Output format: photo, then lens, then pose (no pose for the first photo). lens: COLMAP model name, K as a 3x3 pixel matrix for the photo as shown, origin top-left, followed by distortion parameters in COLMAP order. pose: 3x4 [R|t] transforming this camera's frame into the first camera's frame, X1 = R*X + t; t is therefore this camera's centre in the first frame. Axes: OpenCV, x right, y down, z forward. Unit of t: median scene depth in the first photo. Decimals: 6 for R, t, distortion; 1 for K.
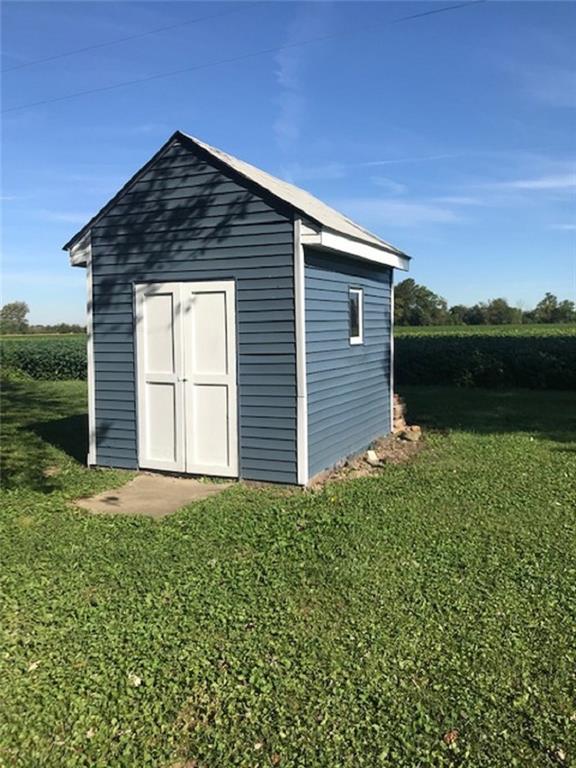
lens RADIAL K [[639.9, 0, 288.0], [0, 639.9, 384.0], [0, 0, 1]] dist [0.003795, 0.002134]
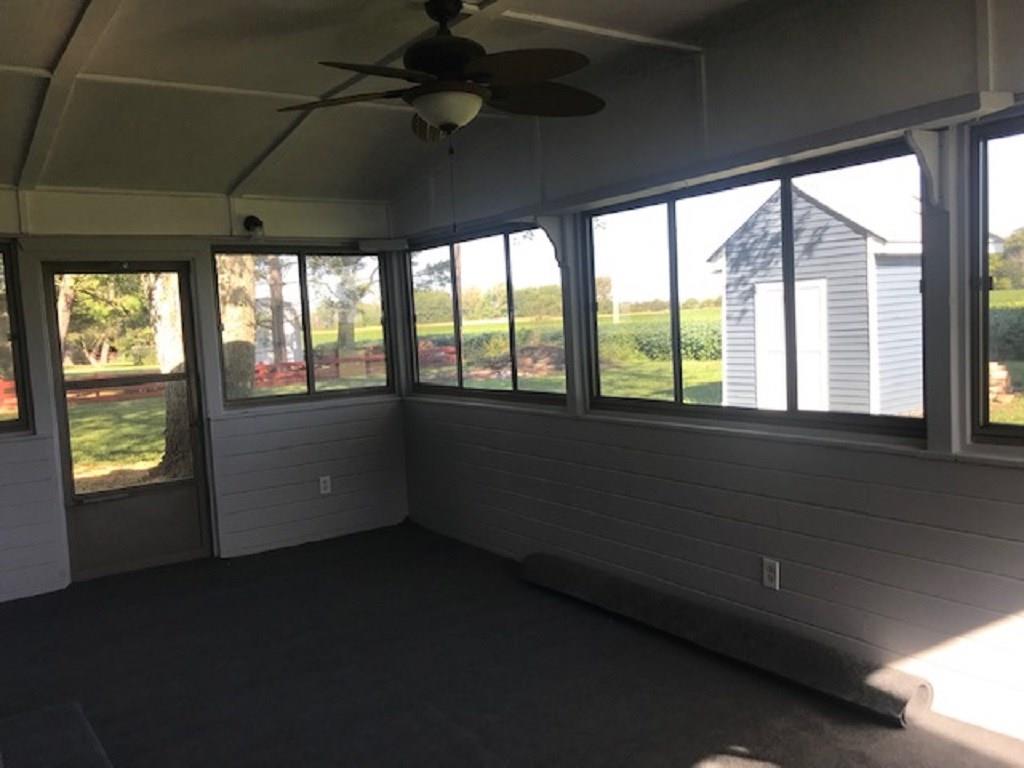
lens RADIAL K [[853.2, 0, 512.0], [0, 853.2, 384.0], [0, 0, 1]] dist [0.003795, 0.002134]
pose [[0.875694, 0.005774, -0.482832, 0.245896], [-0.001467, 0.999956, 0.009299, 0.066903], [0.482864, -0.007435, 0.875664, -1.127993]]
